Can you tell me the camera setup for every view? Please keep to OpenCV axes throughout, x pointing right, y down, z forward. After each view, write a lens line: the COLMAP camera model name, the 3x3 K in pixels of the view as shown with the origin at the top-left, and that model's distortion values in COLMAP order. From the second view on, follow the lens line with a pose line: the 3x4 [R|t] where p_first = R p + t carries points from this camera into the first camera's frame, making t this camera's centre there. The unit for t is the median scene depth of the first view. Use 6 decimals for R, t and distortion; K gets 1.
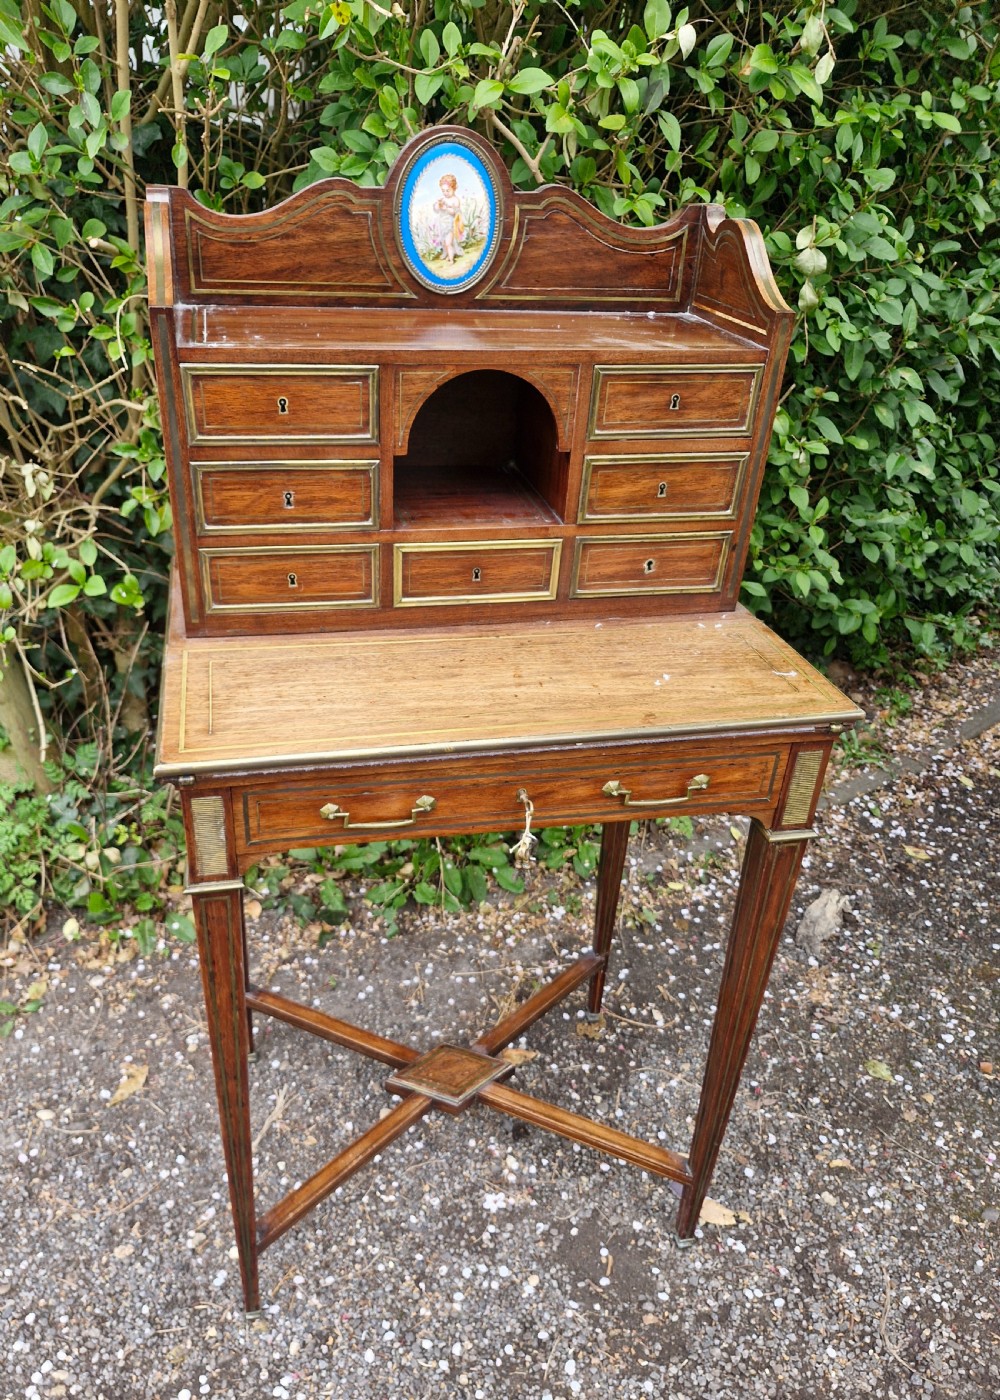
lens RADIAL K [[1023.9, 0, 448.6], [0, 1023.9, 735.8], [0, 0, 1]] dist [0.078623, -0.112057]
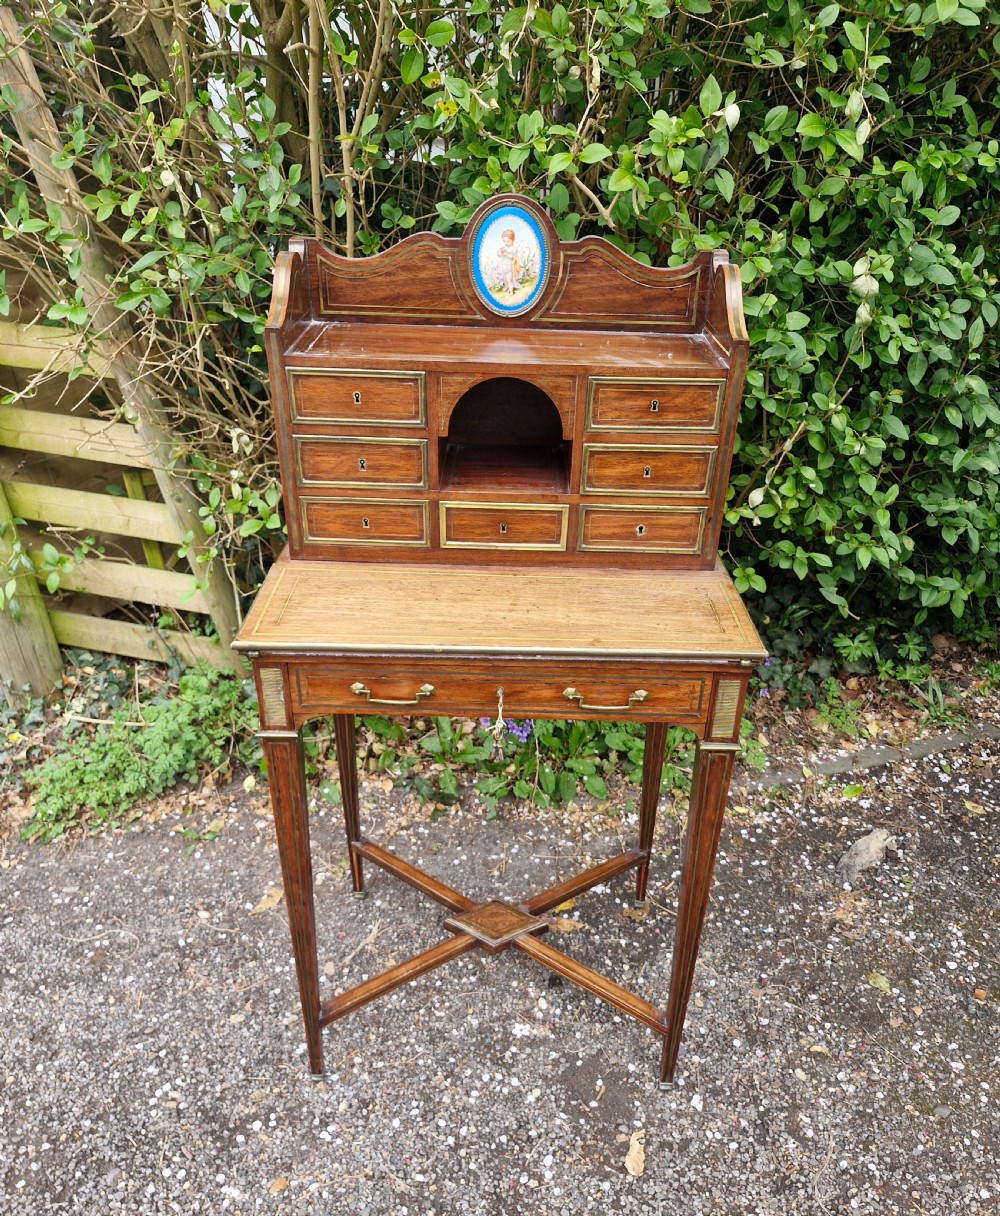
lens RADIAL K [[926.1, 0, 504.0], [0, 926.1, 659.8], [0, 0, 1]] dist [0.095662, -0.141704]
pose [[0.978929, 0.089134, -0.183722, 0.198074], [-0.092682, 0.995637, -0.010797, 0.019358], [0.181958, 0.027598, 0.982919, -0.132423]]
